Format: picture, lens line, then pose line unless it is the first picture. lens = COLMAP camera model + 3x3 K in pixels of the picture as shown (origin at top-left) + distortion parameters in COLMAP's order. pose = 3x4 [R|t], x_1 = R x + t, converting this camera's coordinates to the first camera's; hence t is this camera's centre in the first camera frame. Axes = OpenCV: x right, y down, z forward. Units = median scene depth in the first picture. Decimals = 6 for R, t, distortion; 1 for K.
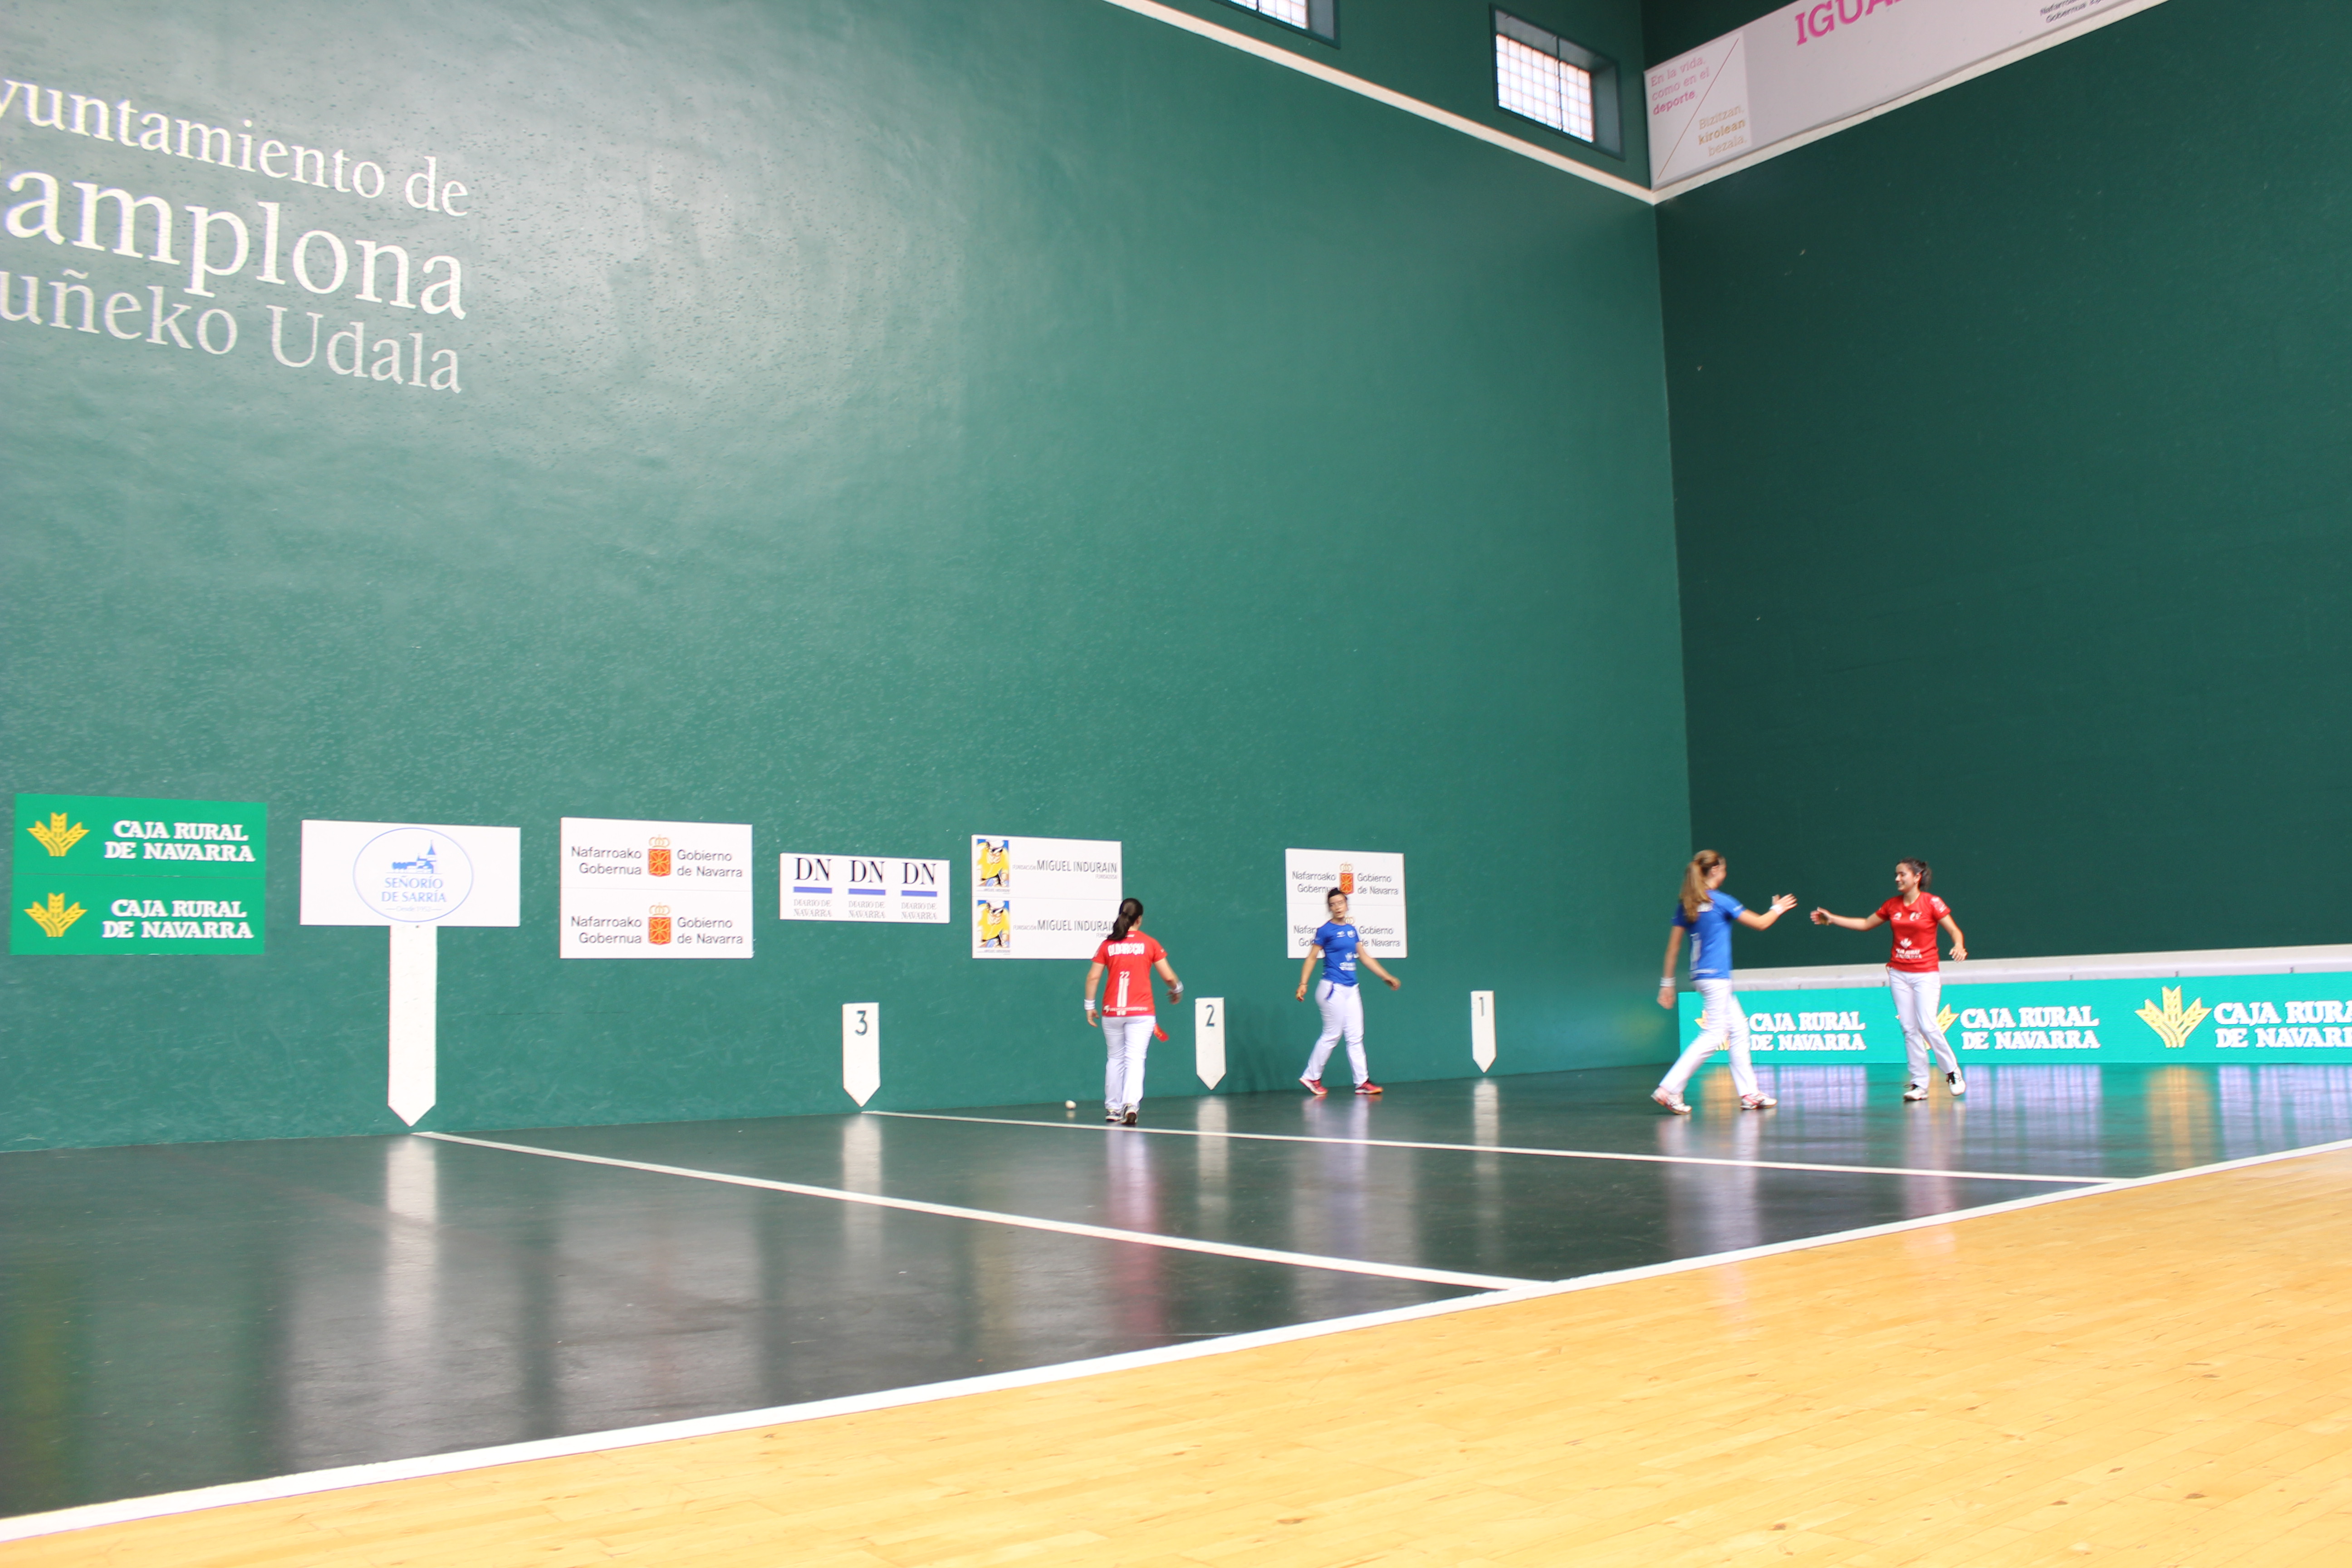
lens RADIAL K [[1982.3, 0, 1189.7], [0, 1982.3, 782.1], [0, 0, 1]] dist [-0.163384, 0.159581]
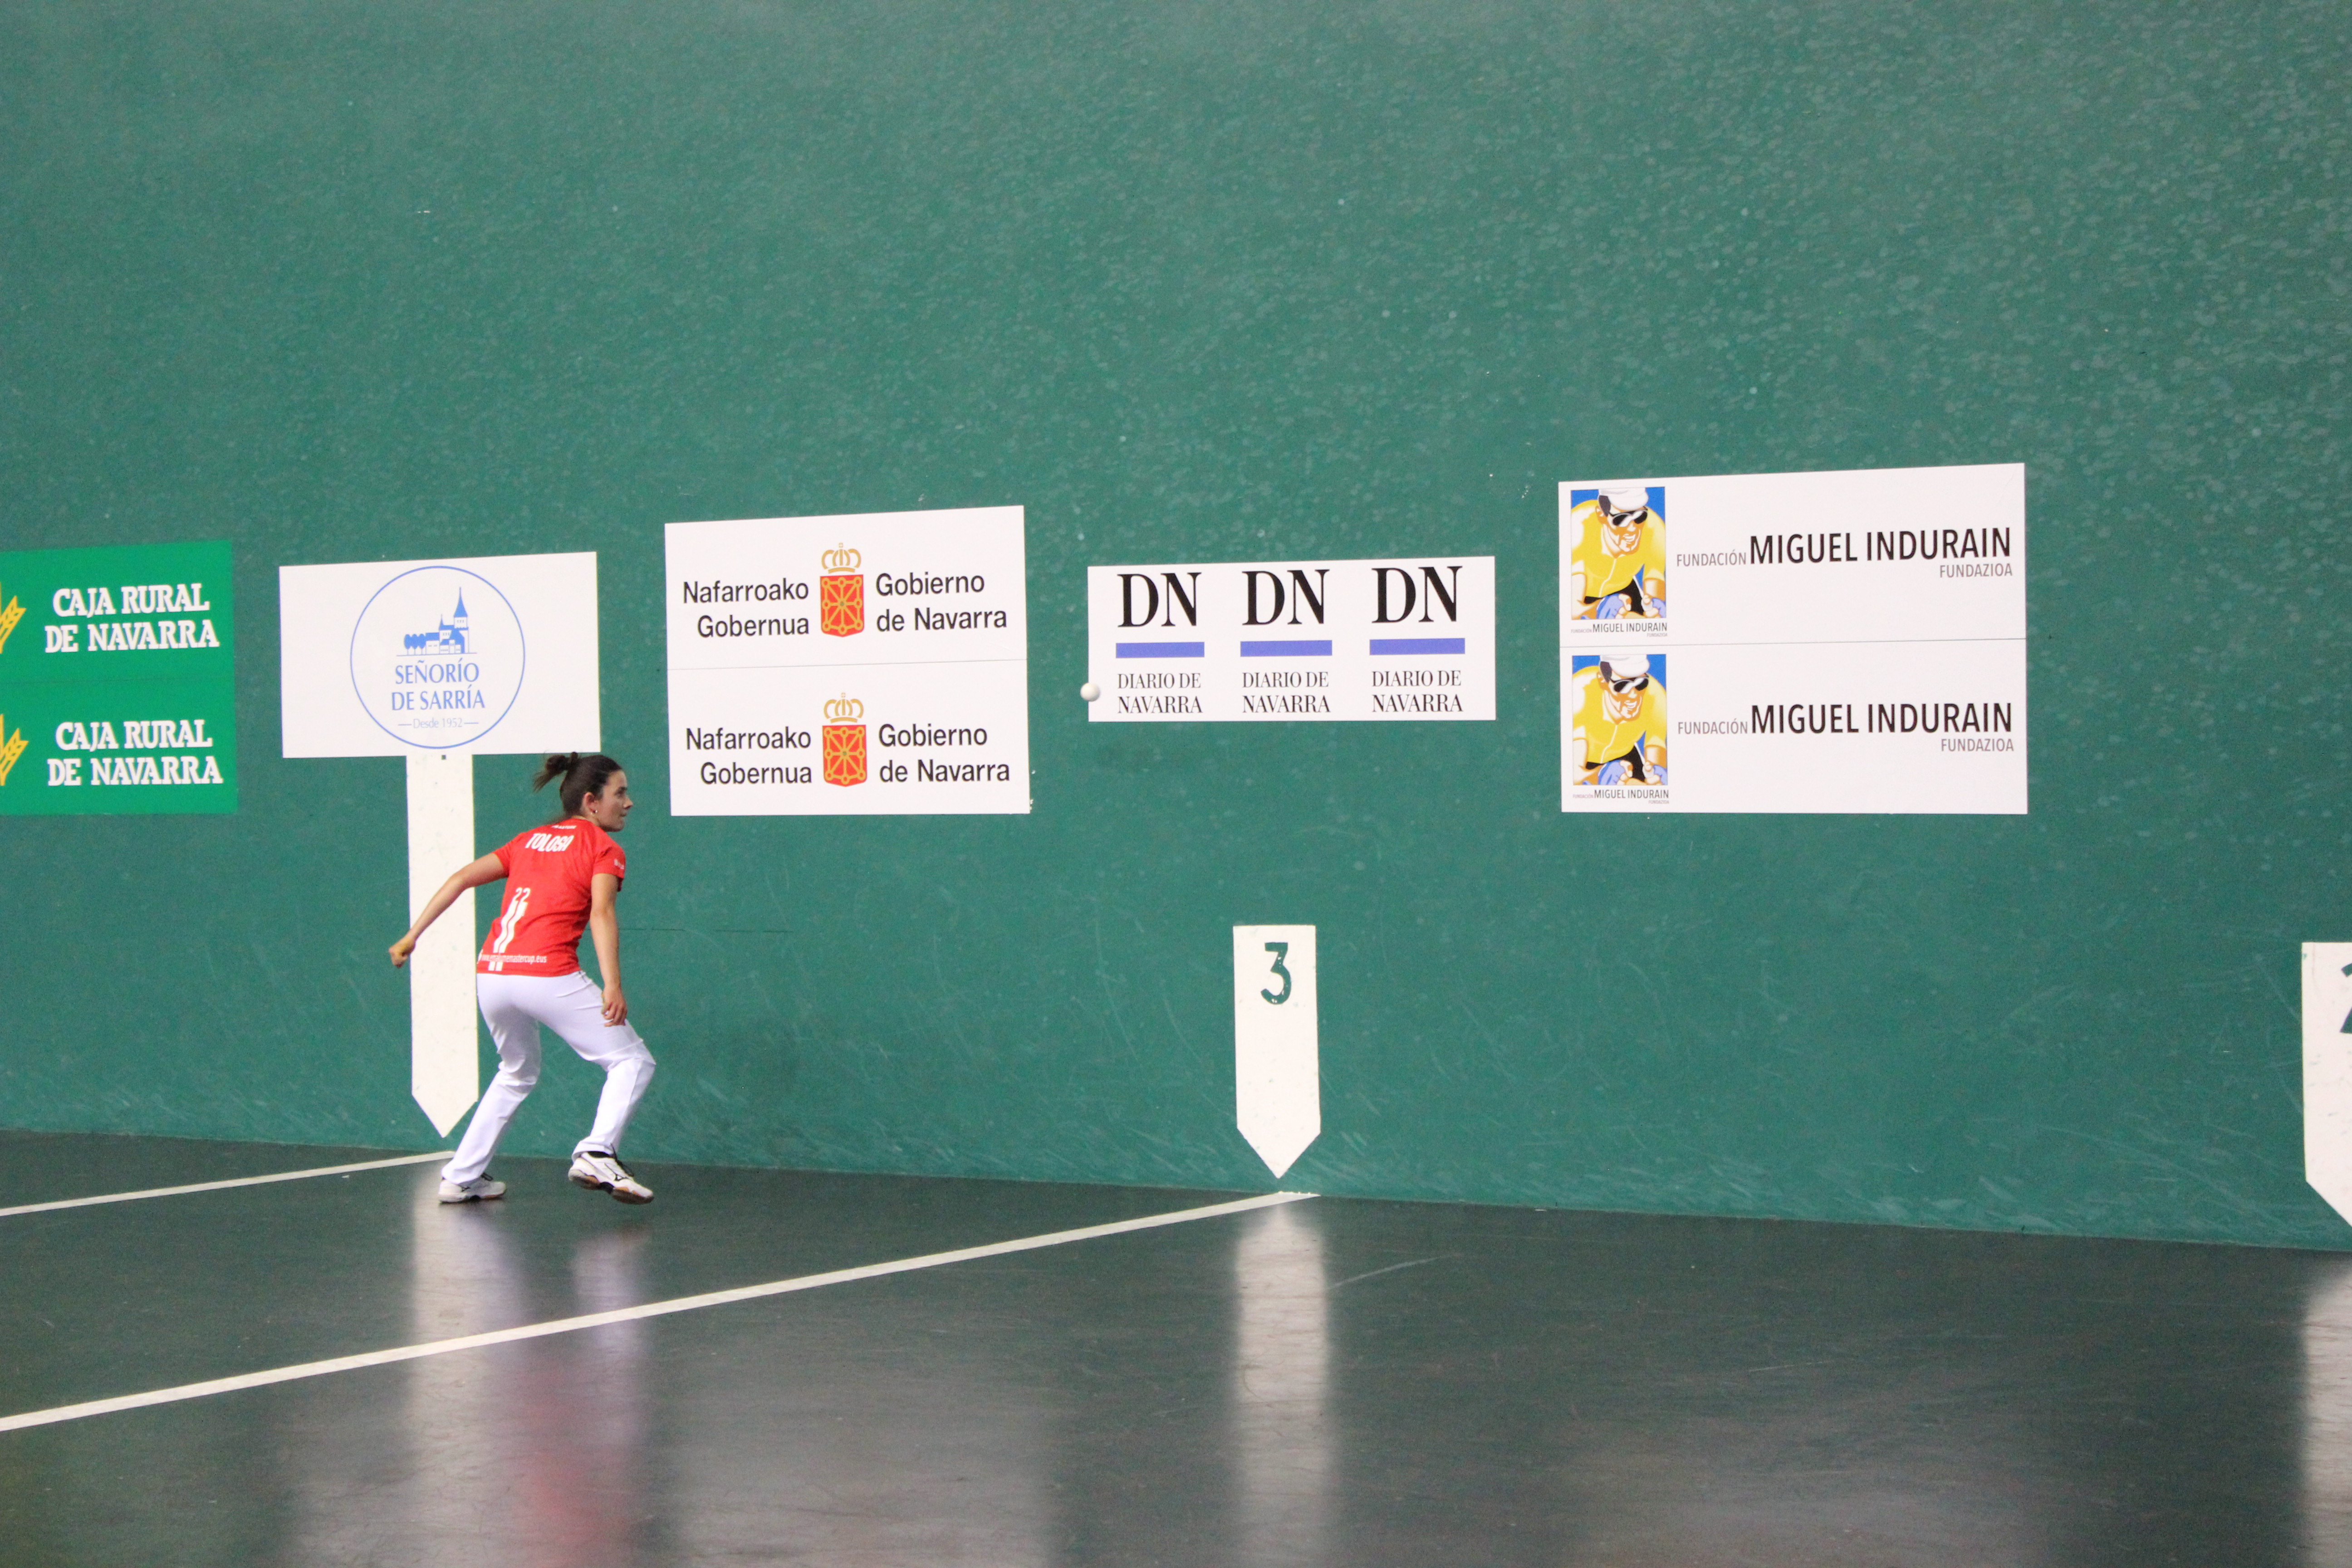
lens RADIAL K [[4558.3, 0, 1342.7], [0, 4558.3, 780.8], [0, 0, 1]] dist [0.033705, 0.086456]
pose [[0.335213, 0.028202, -0.941720, 0.797912], [0.110055, 0.991537, 0.068868, 0.022123], [0.935693, -0.126727, 0.329272, 0.786534]]
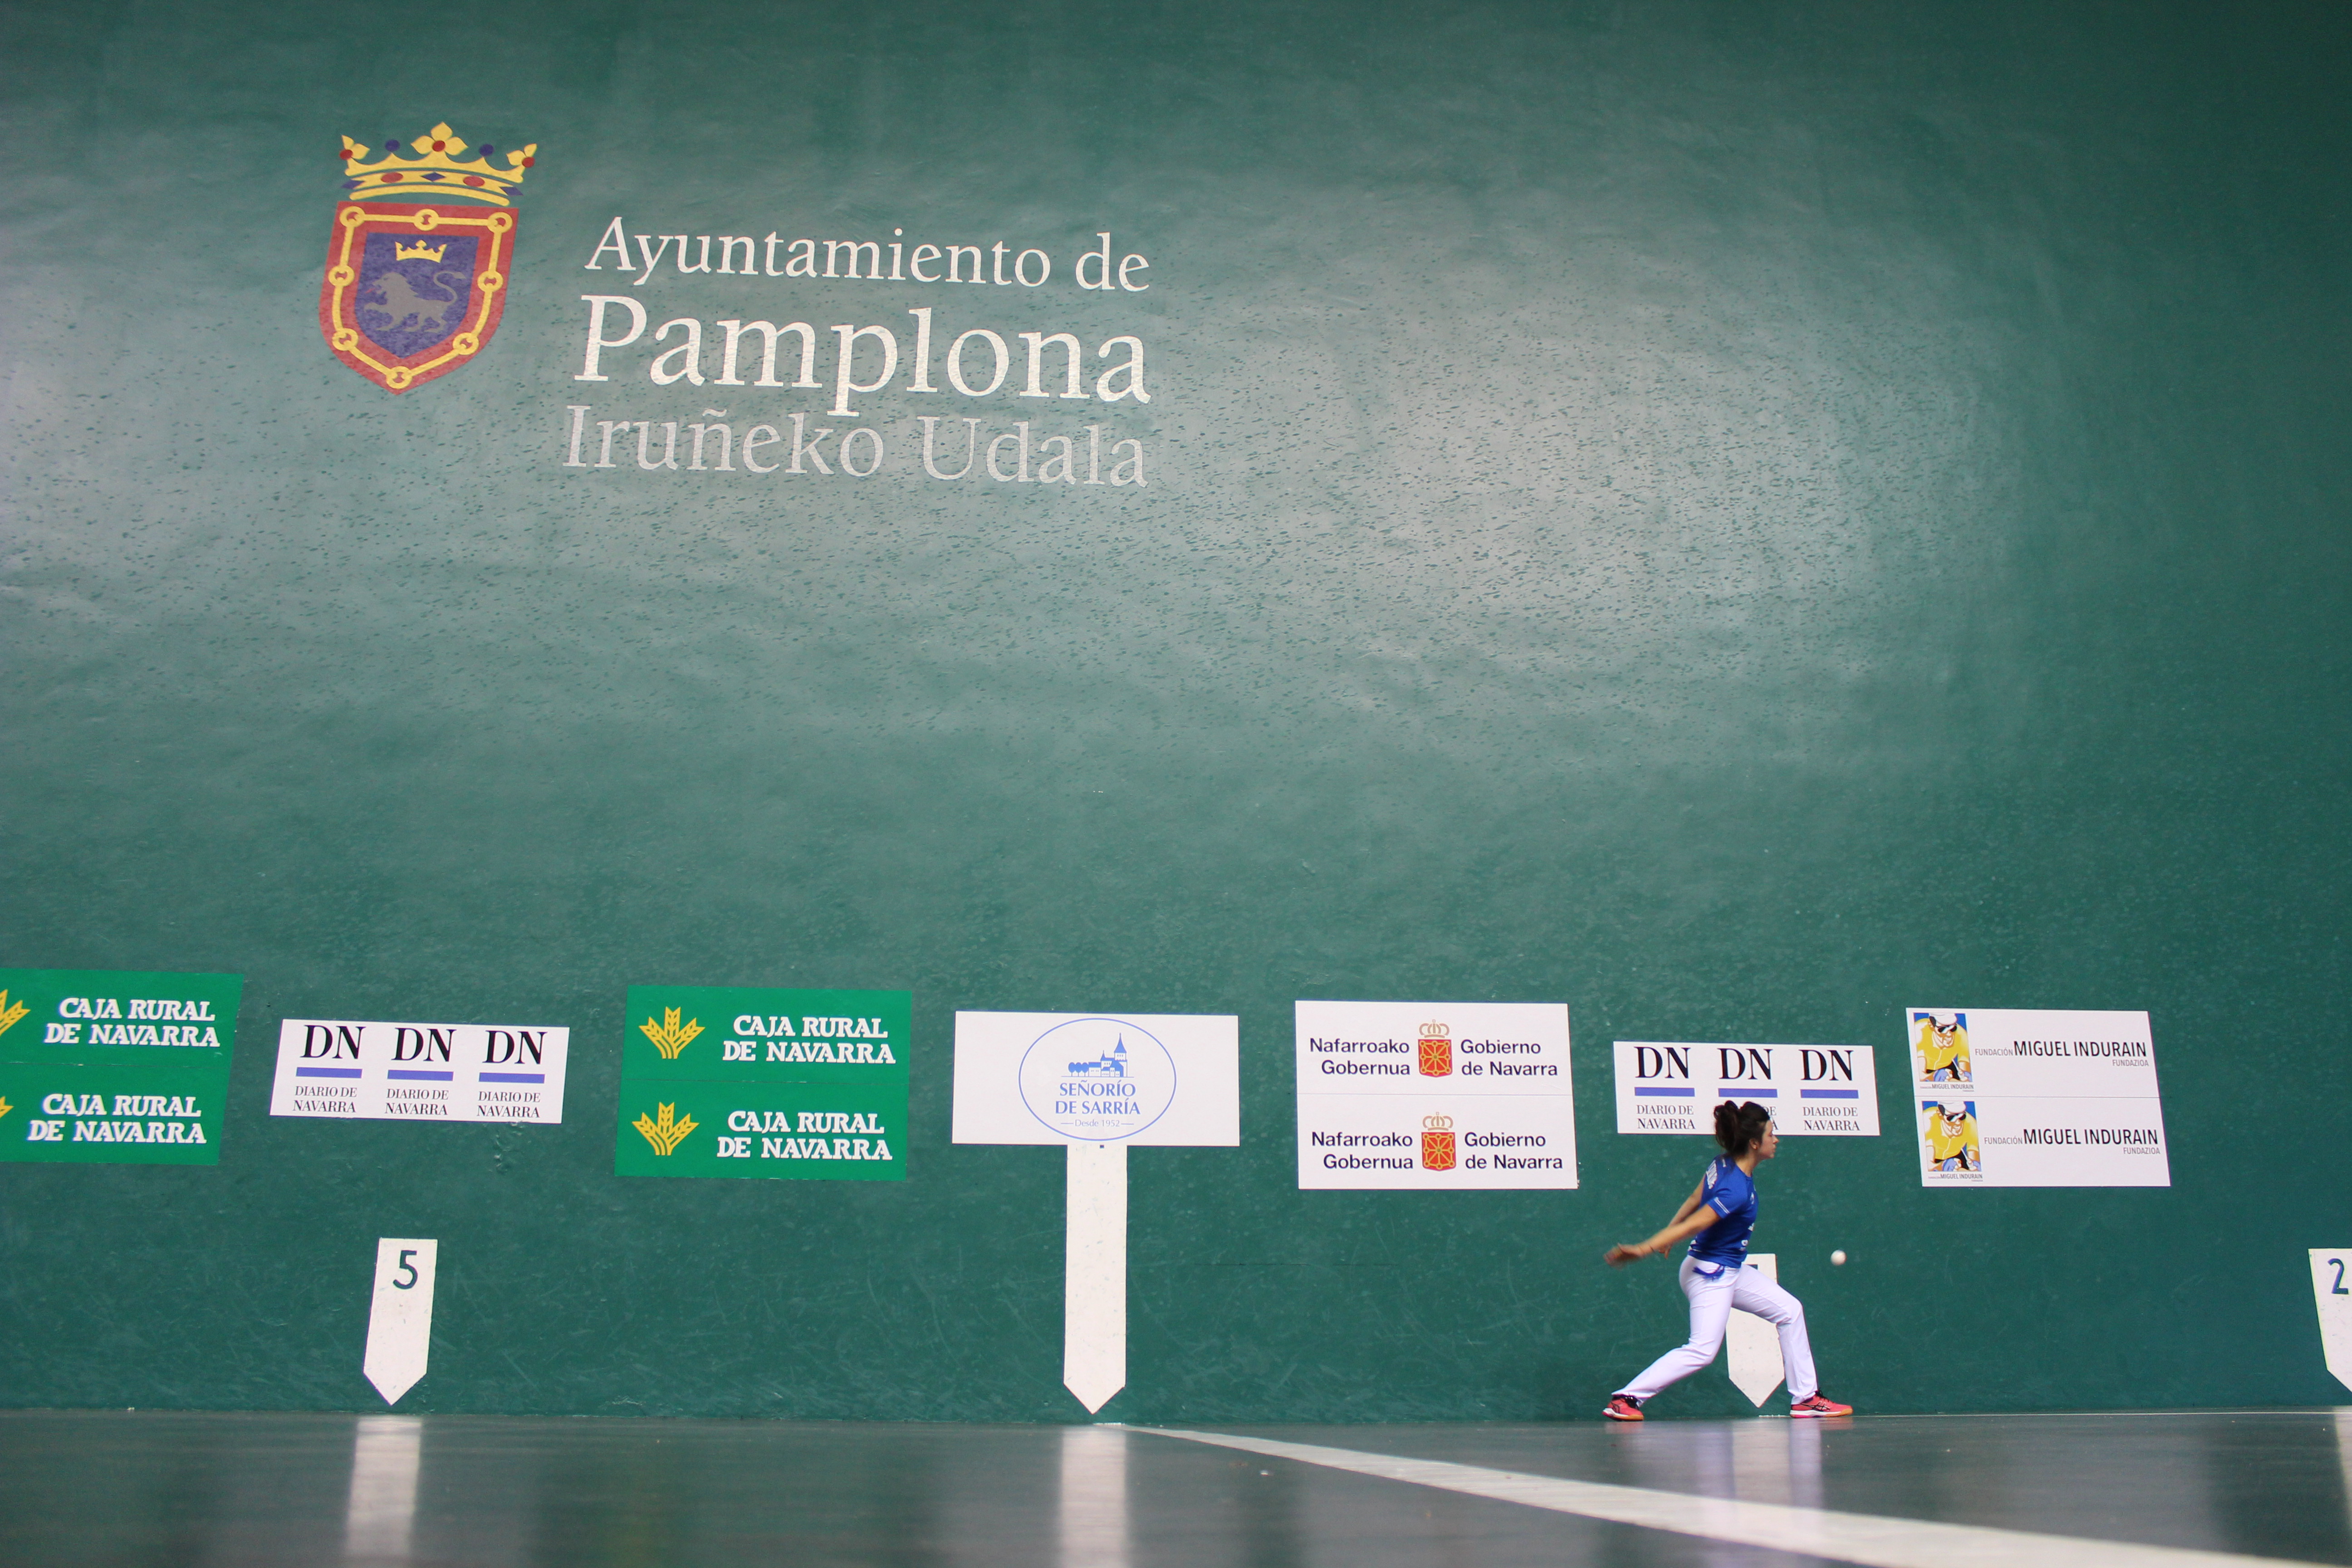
lens RADIAL K [[1866.0, 0, 1198.1], [0, 1866.0, 790.6], [0, 0, 1]] dist [-0.149431, 0.126061]
pose [[0.835968, -0.140734, -0.530426, 0.038233], [0.041444, 0.979988, -0.194697, 0.077555], [0.547211, 0.140777, 0.825071, 0.381595]]
